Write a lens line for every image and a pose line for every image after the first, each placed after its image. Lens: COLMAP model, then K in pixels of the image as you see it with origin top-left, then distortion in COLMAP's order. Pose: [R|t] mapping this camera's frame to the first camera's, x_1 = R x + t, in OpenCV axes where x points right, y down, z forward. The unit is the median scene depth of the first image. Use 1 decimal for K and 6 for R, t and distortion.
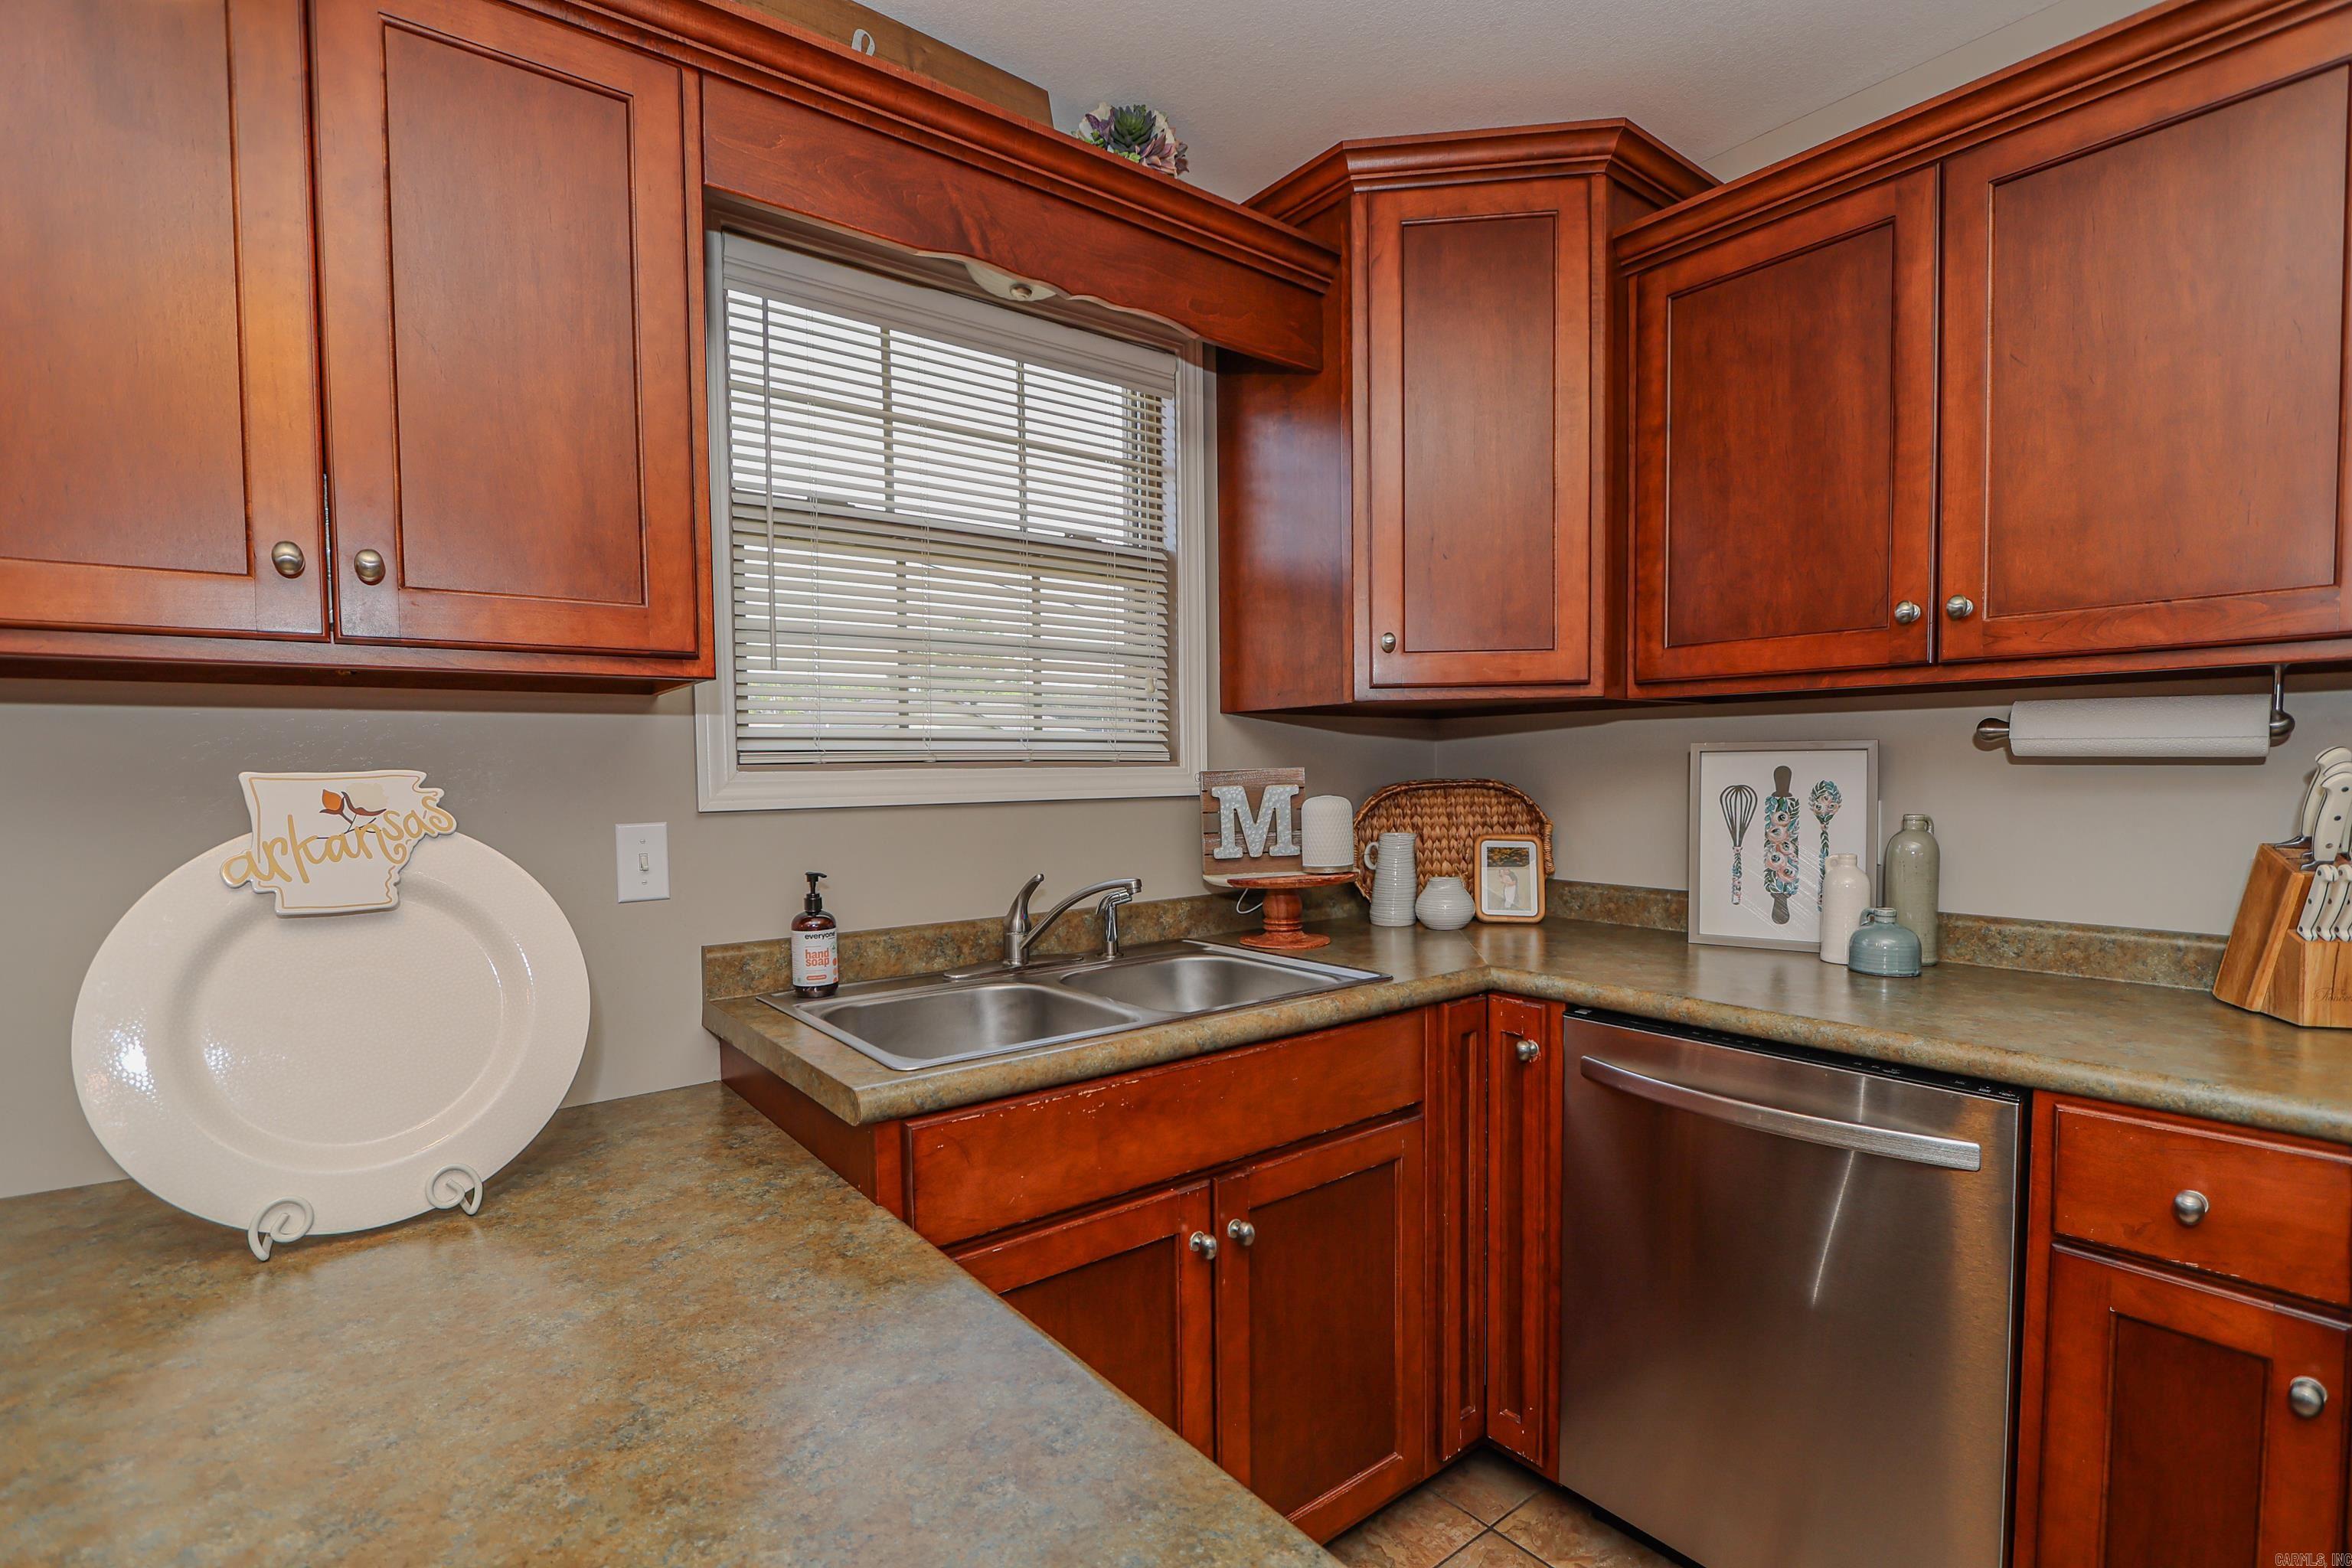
lens RADIAL K [[1090.3, 0, 1197.2], [0, 1090.3, 809.2], [0, 0, 1]] dist [-0.014139, 0.001174]
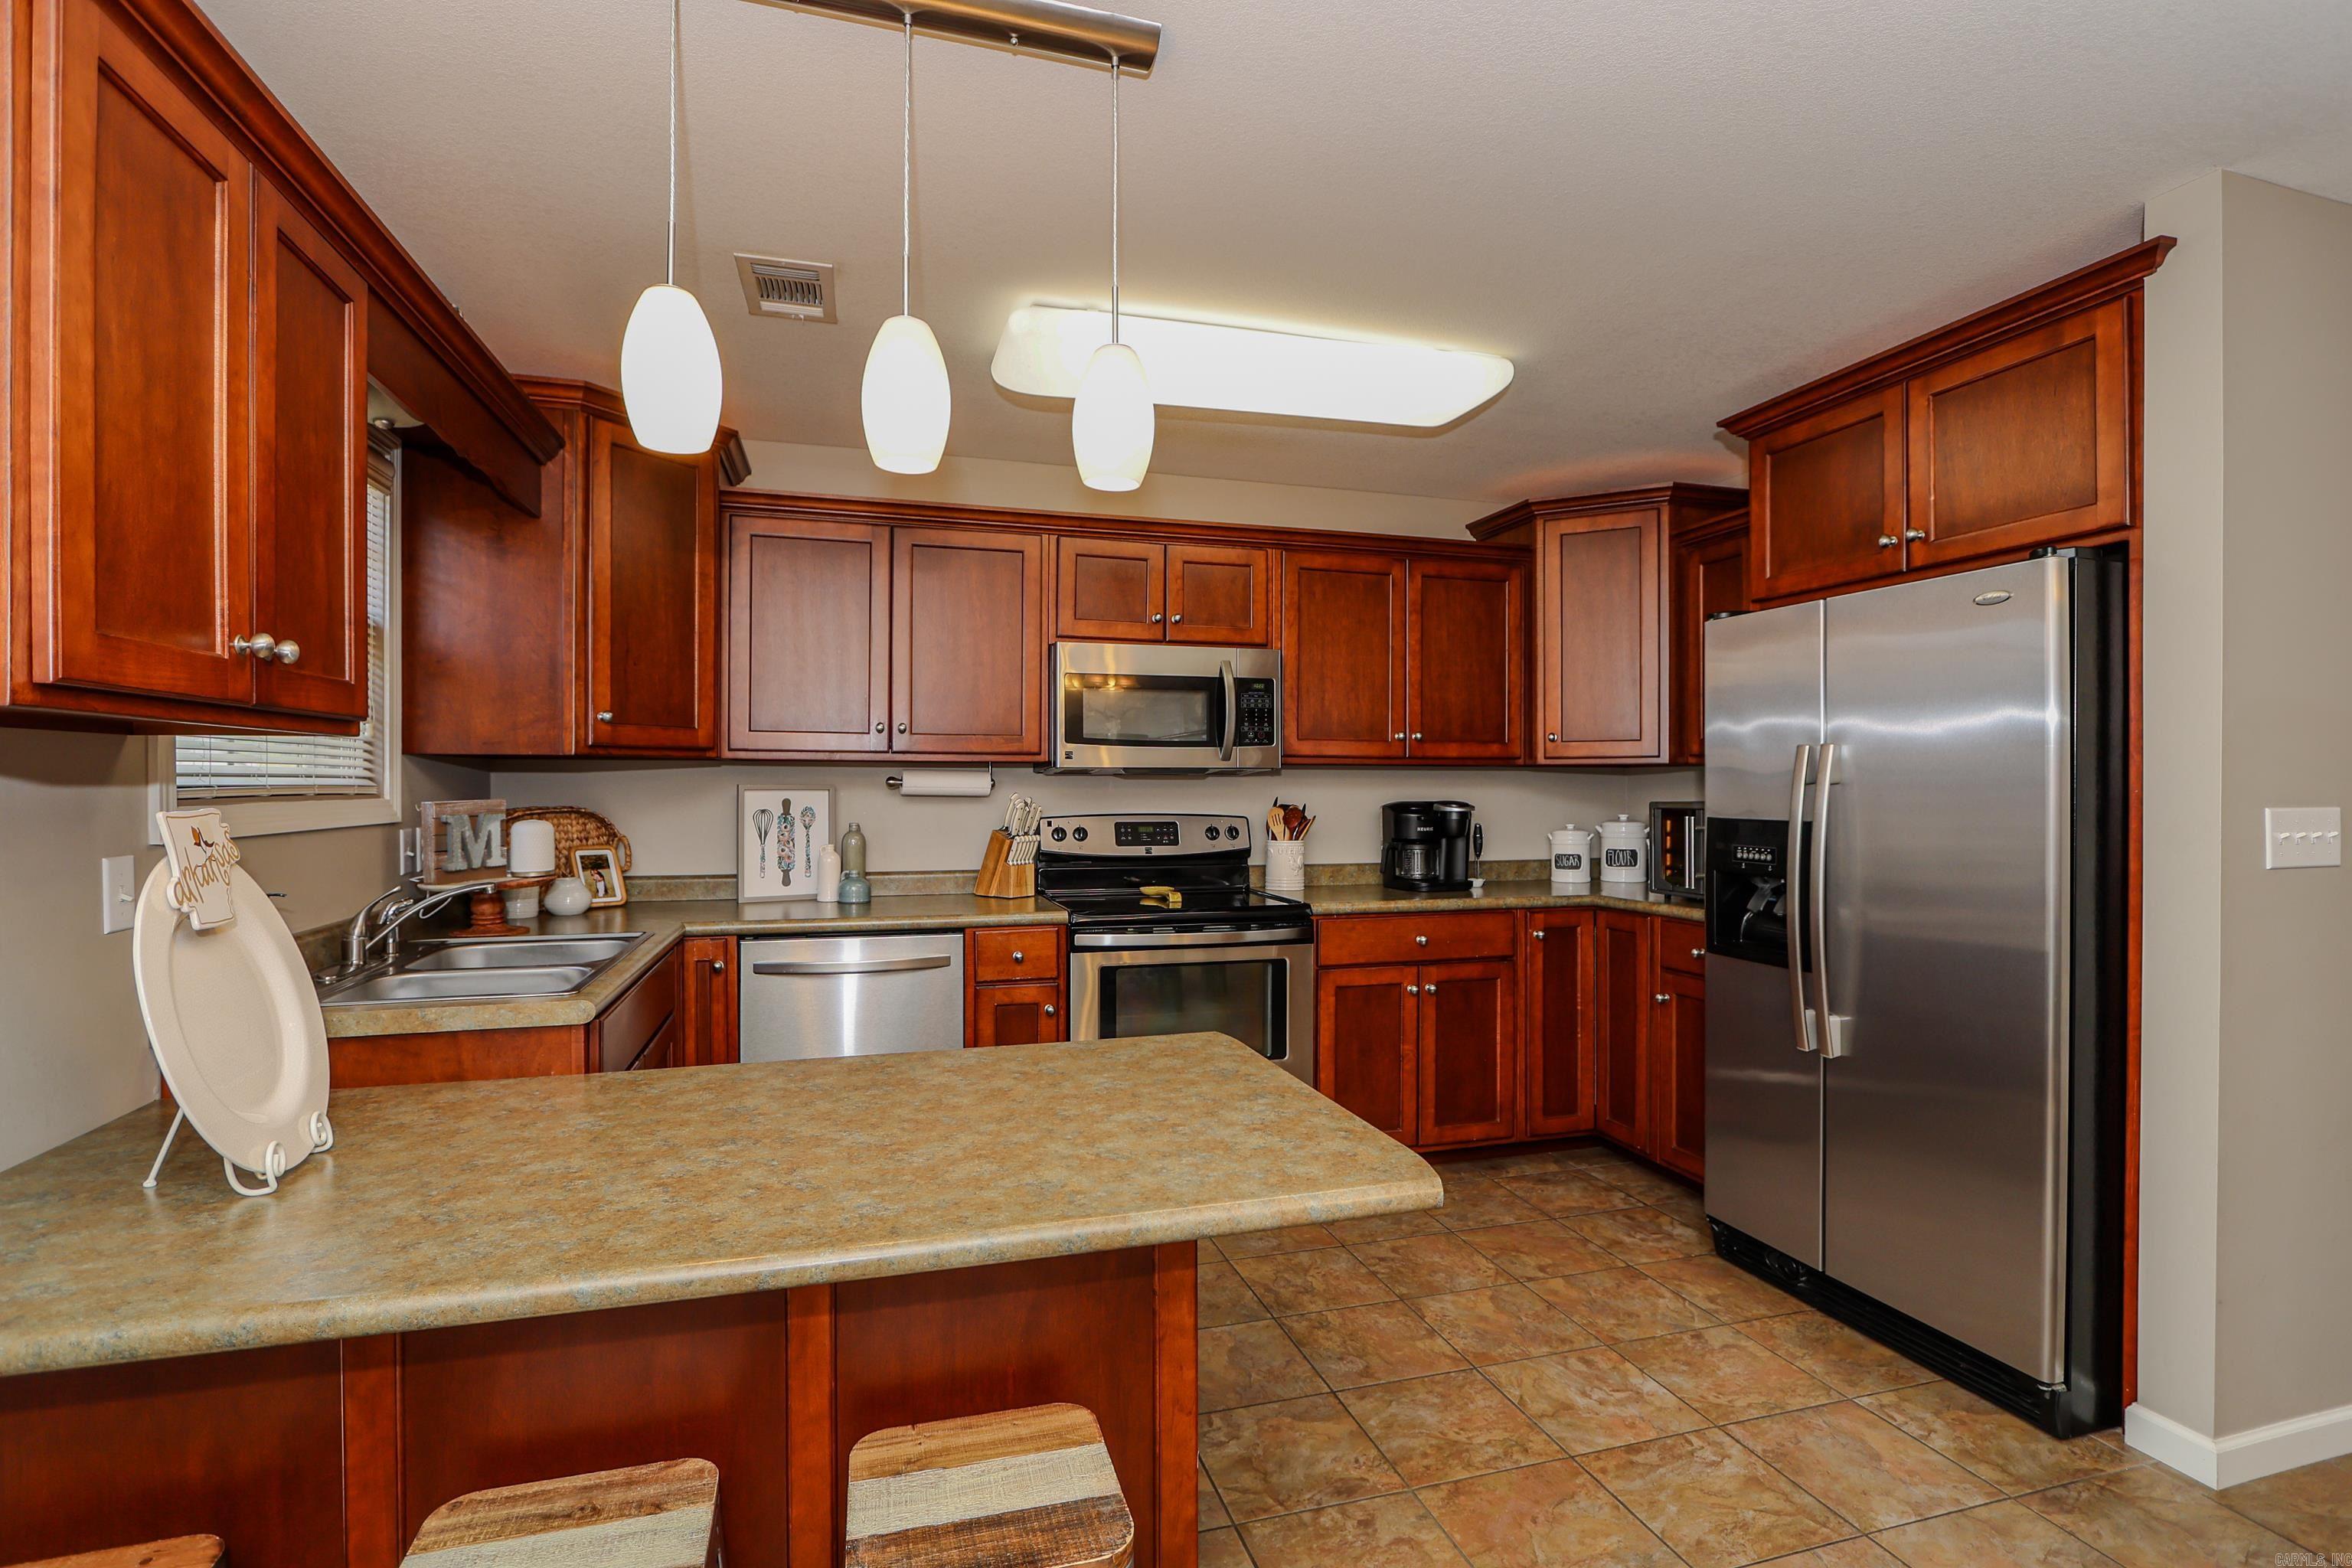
lens RADIAL K [[1093.3, 0, 1133.6], [0, 1093.3, 789.4], [0, 0, 1]] dist [-0.019647, 0.003374]
pose [[0.405193, 0.005829, 0.914212, -0.931189], [0.028947, 0.999396, -0.019202, -0.002833], [-0.913773, 0.034245, 0.404780, -0.265082]]
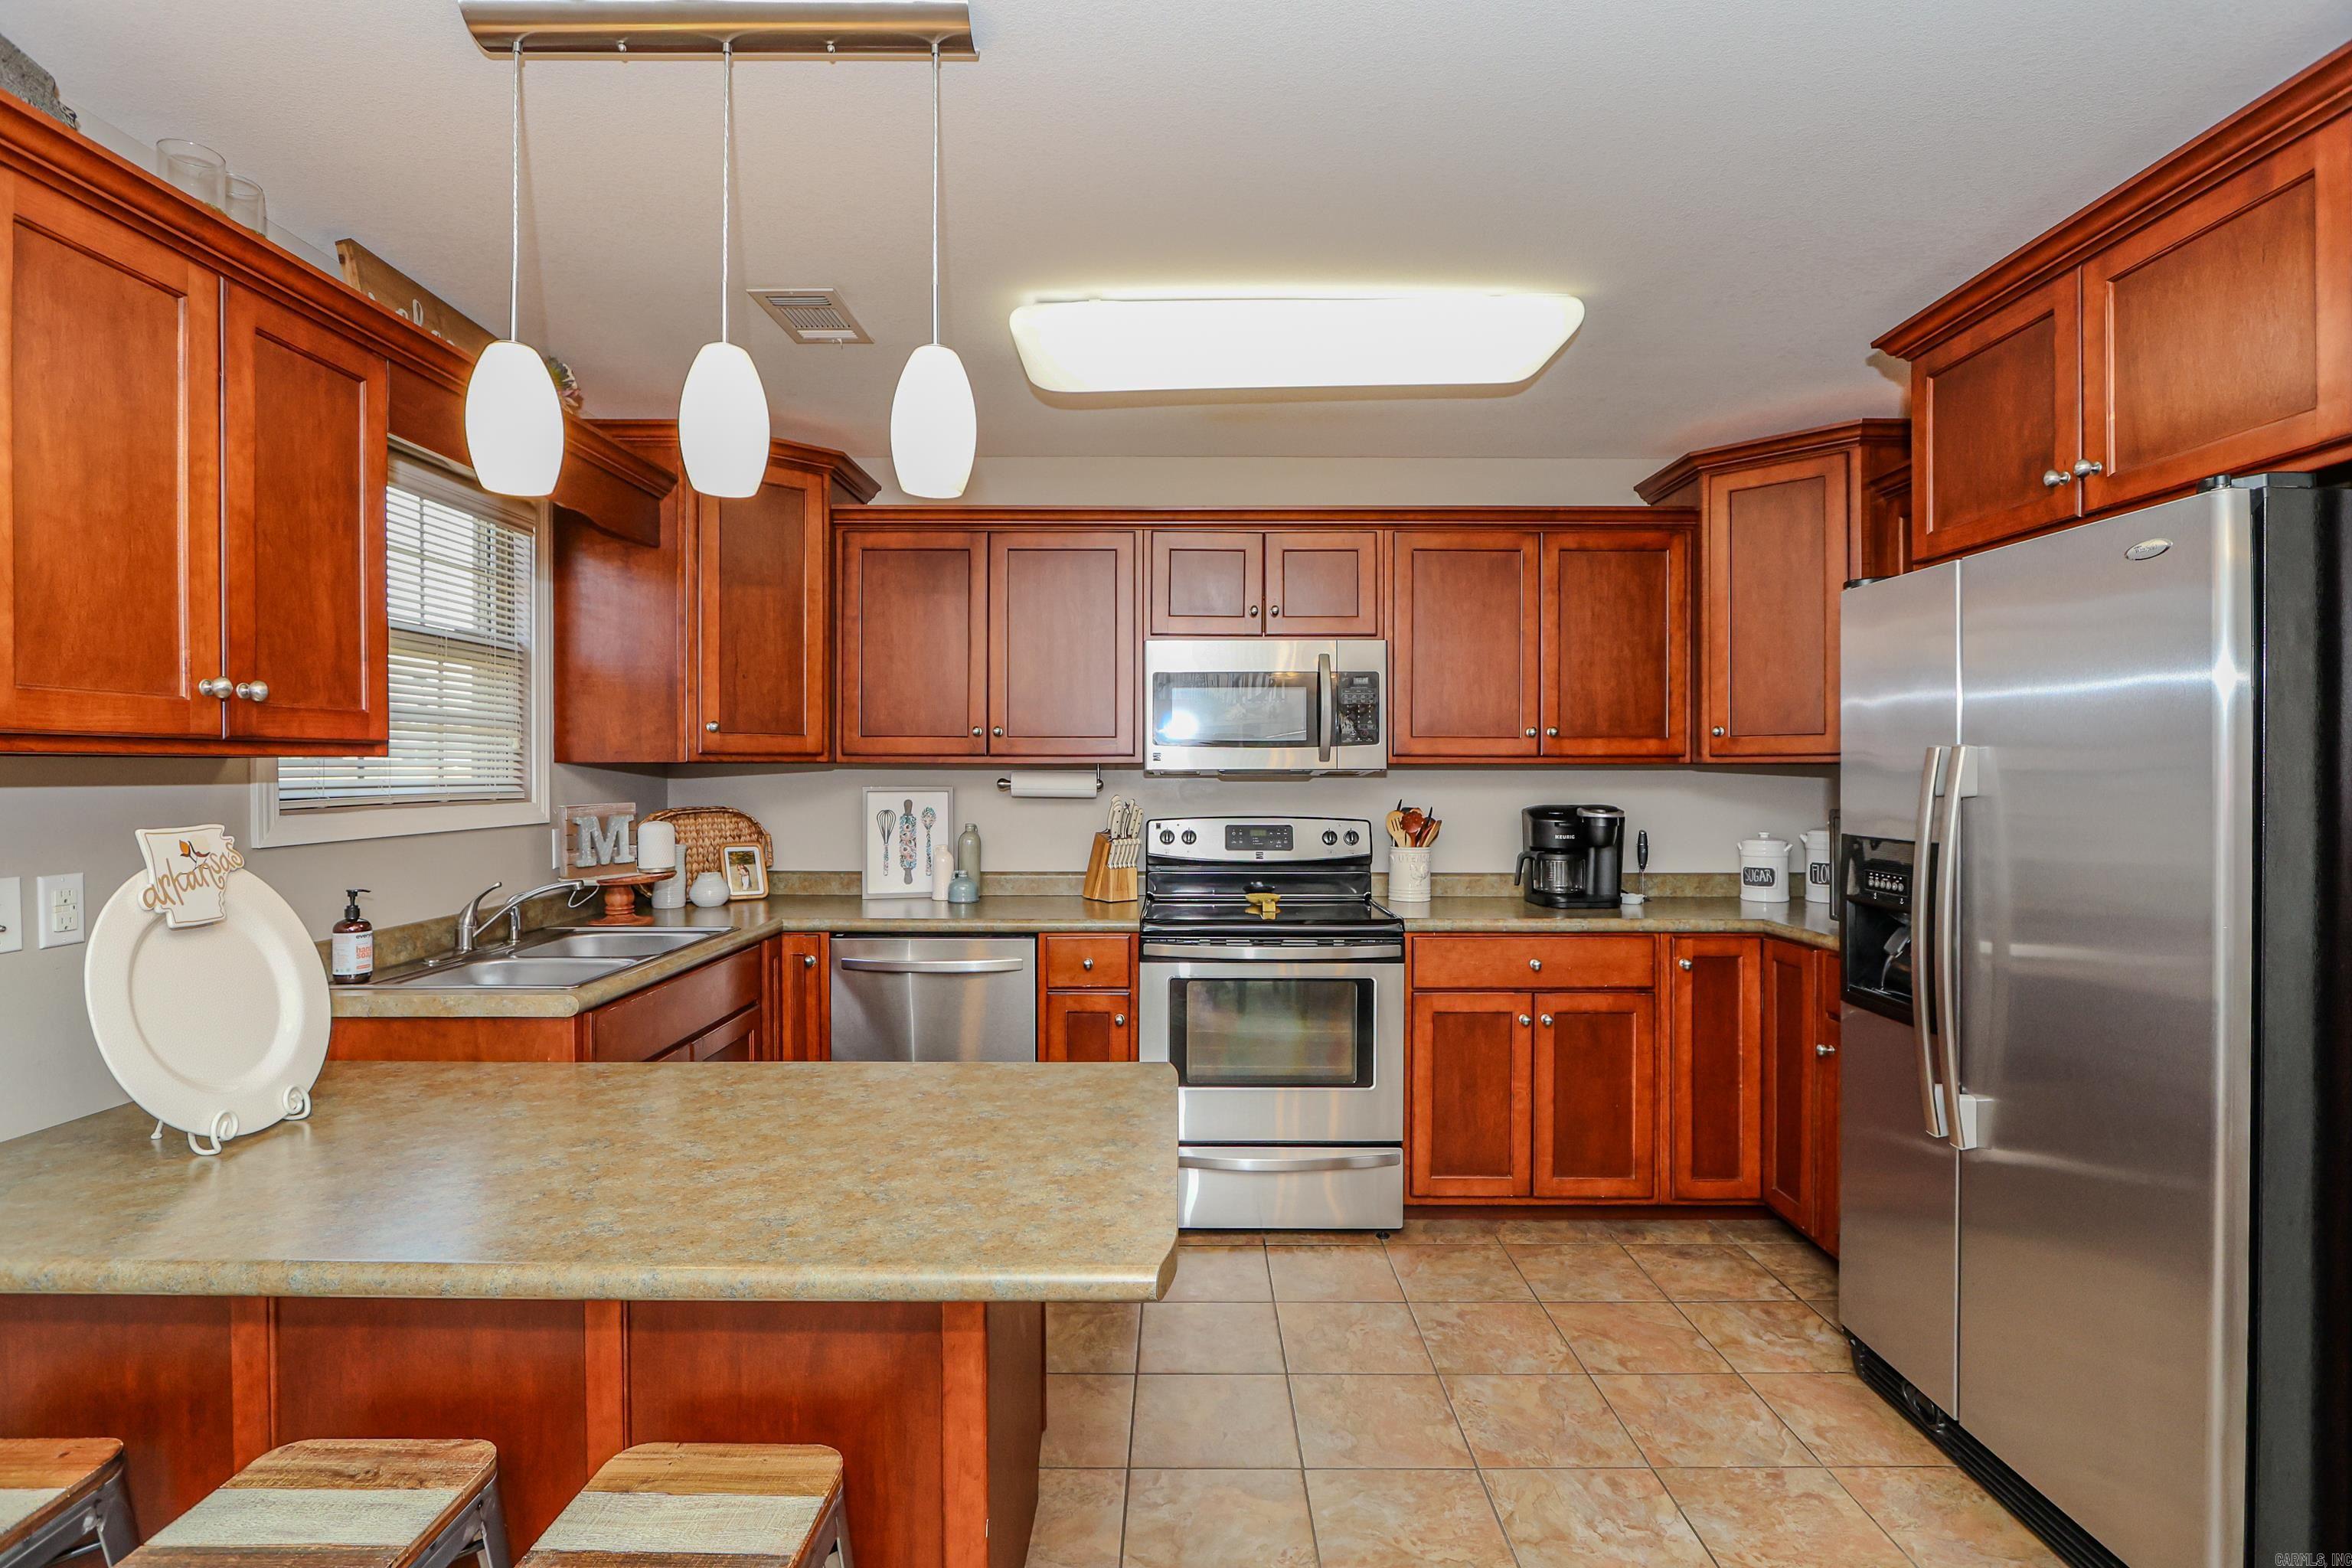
lens RADIAL K [[1093.3, 0, 1142.8], [0, 1093.3, 779.3], [0, 0, 1]] dist [-0.019647, 0.003374]
pose [[0.644825, 0.002819, 0.764325, -0.675687], [0.024069, 0.999422, -0.023992, -0.020450], [-0.763951, 0.033867, 0.644385, -0.556972]]
